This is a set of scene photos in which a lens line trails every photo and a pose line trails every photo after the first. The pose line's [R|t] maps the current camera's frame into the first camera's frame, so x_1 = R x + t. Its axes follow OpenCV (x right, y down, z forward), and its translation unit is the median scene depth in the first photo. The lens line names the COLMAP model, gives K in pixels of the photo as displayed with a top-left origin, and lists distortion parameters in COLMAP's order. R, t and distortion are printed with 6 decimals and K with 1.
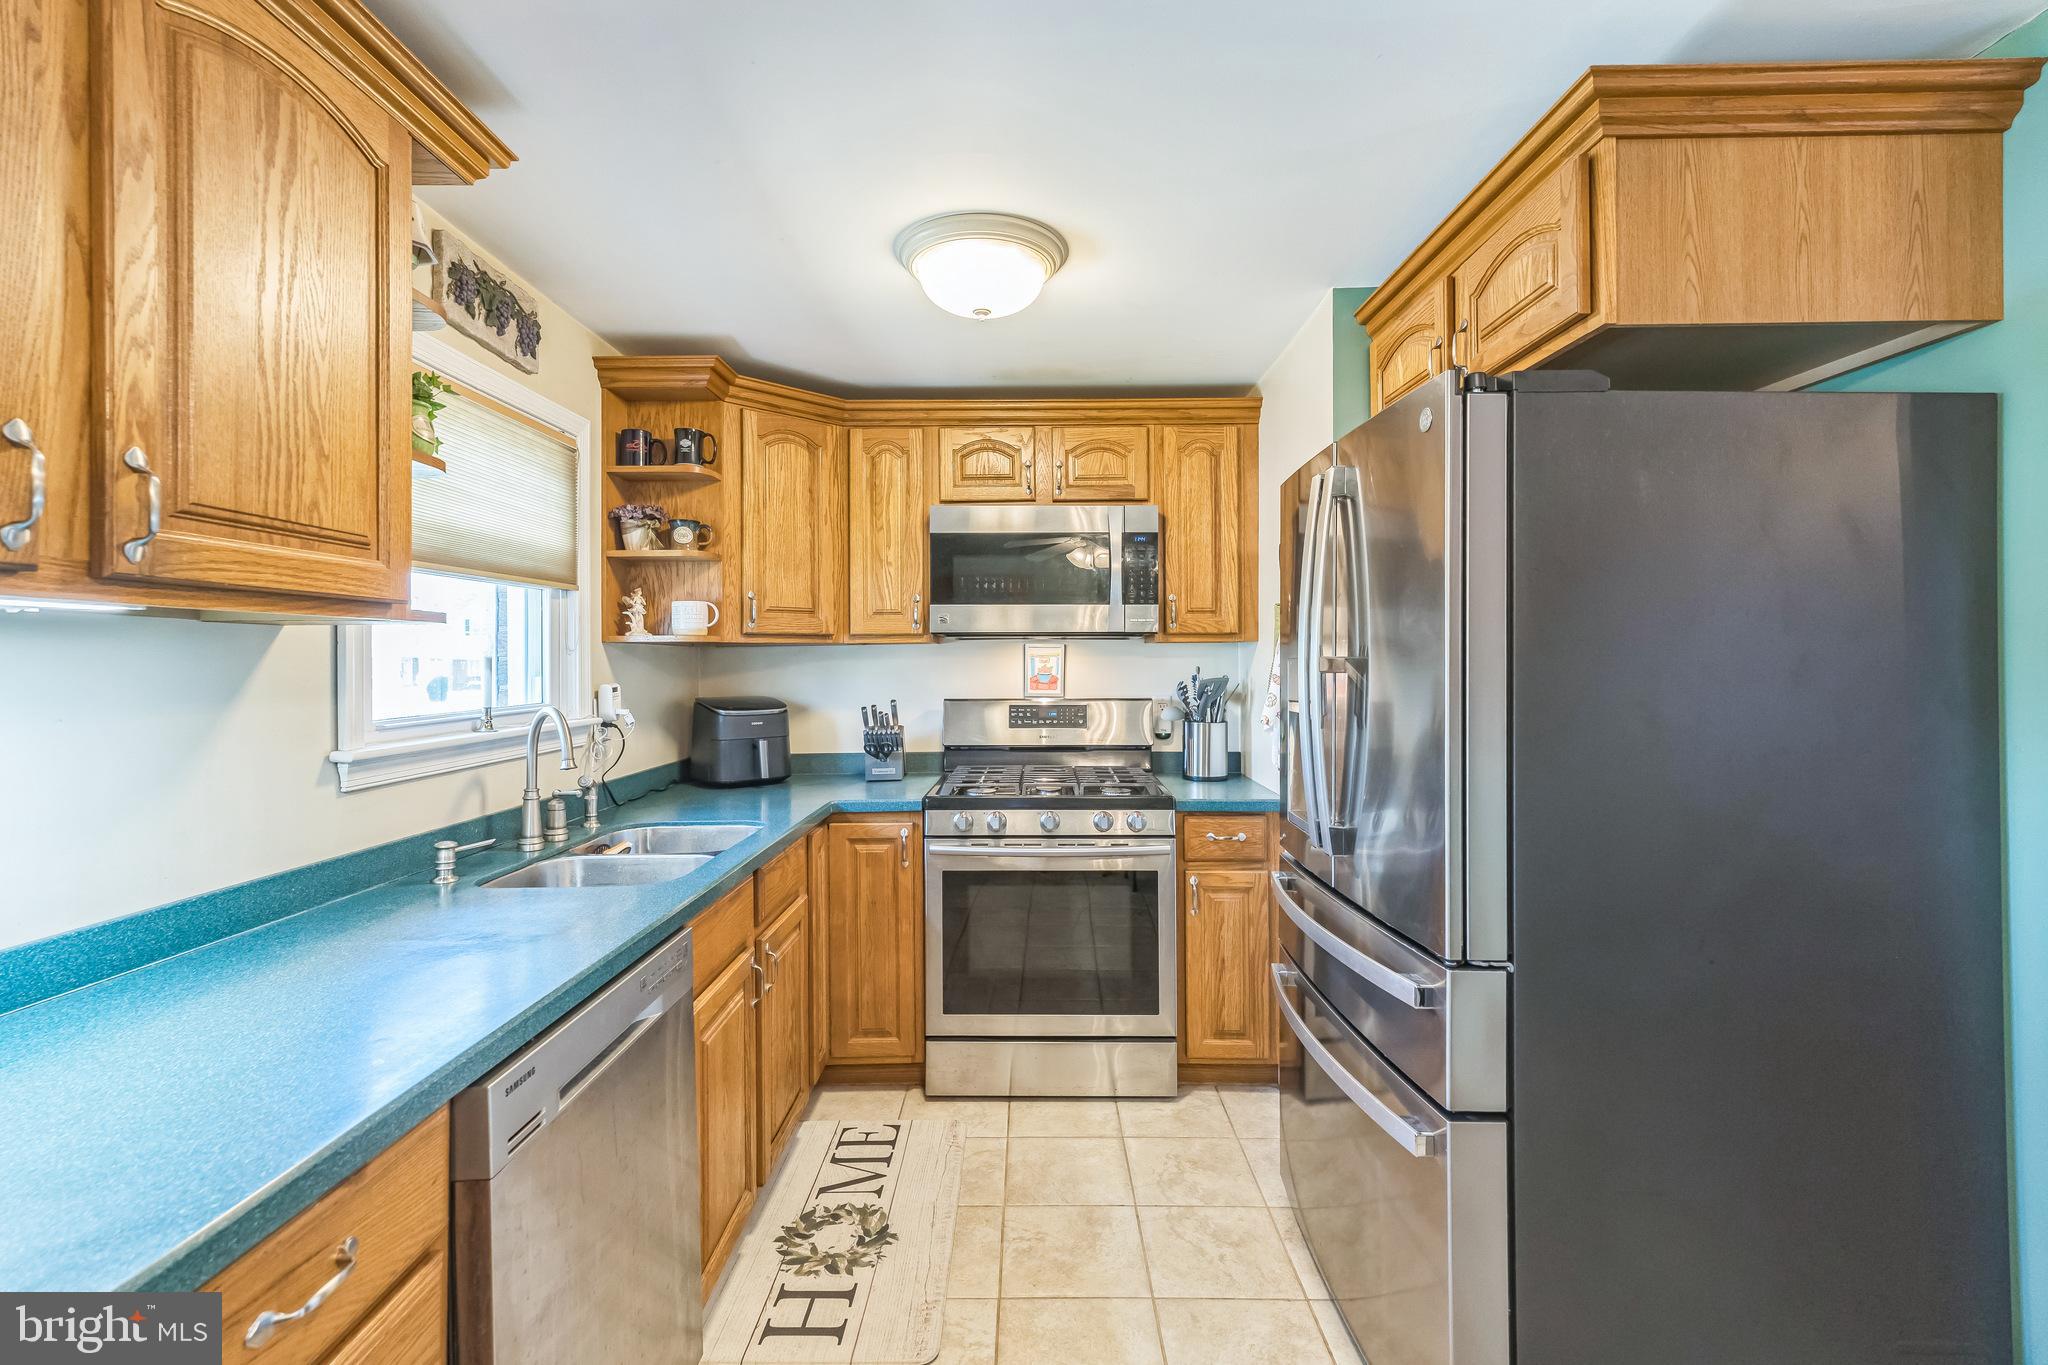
lens RADIAL K [[917.5, 0, 1019.8], [0, 917.5, 648.6], [0, 0, 1]] dist [0.010711, 0.000371]
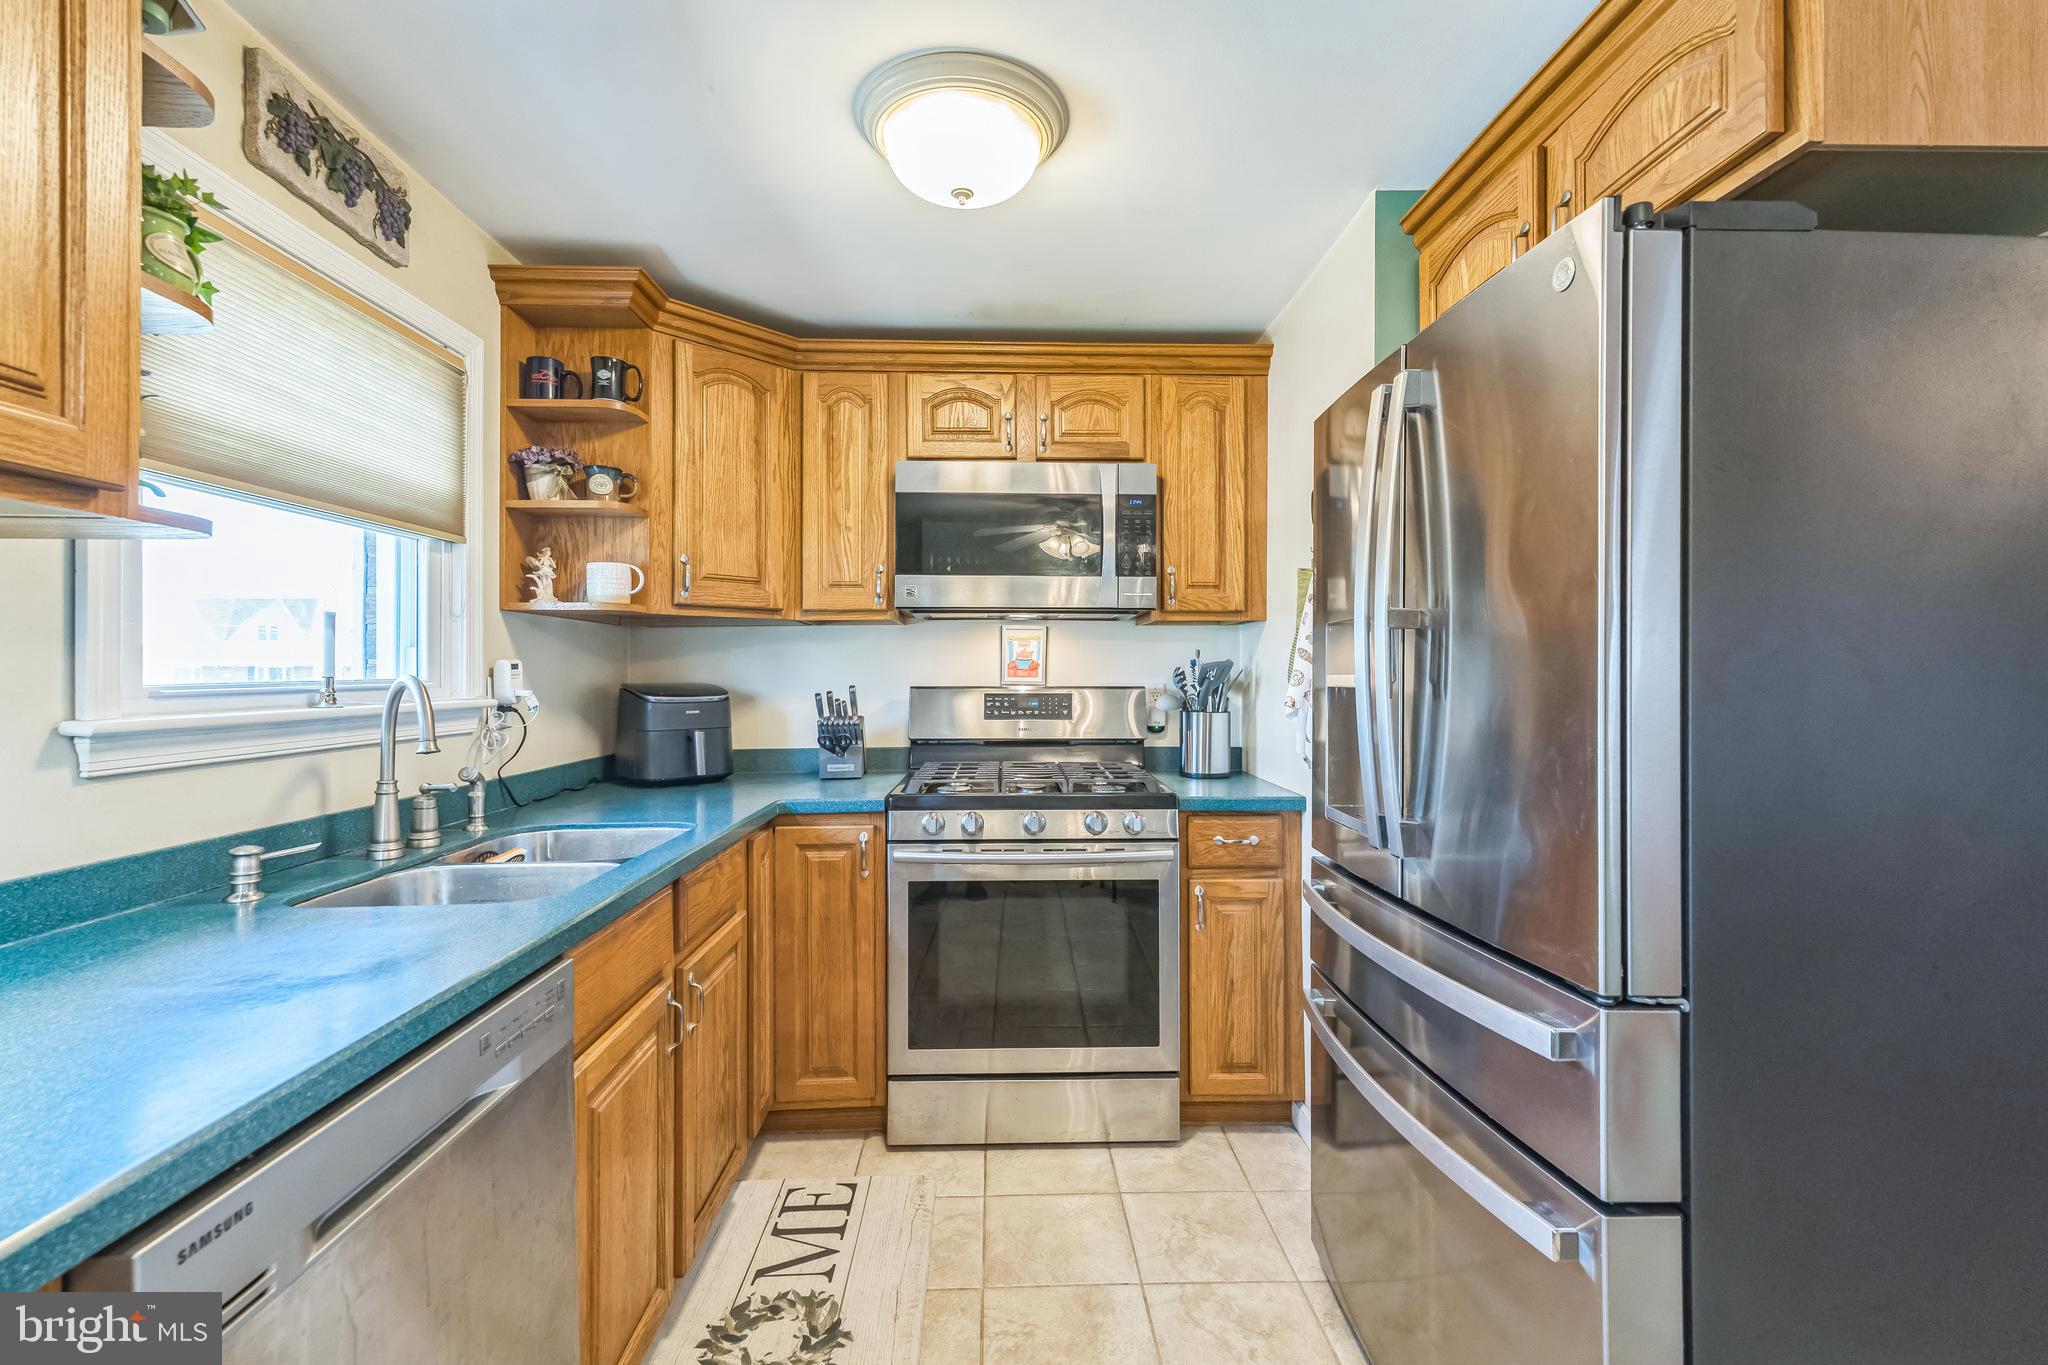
lens RADIAL K [[913.6, 0, 1023.9], [0, 913.6, 657.3], [0, 0, 1]] dist [0.011994, 0.000506]
pose [[0.998948, 0.004628, 0.045632, -0.017118], [-0.004455, 0.999982, -0.003894, 0.037050], [-0.045649, 0.003687, 0.998951, 0.146928]]
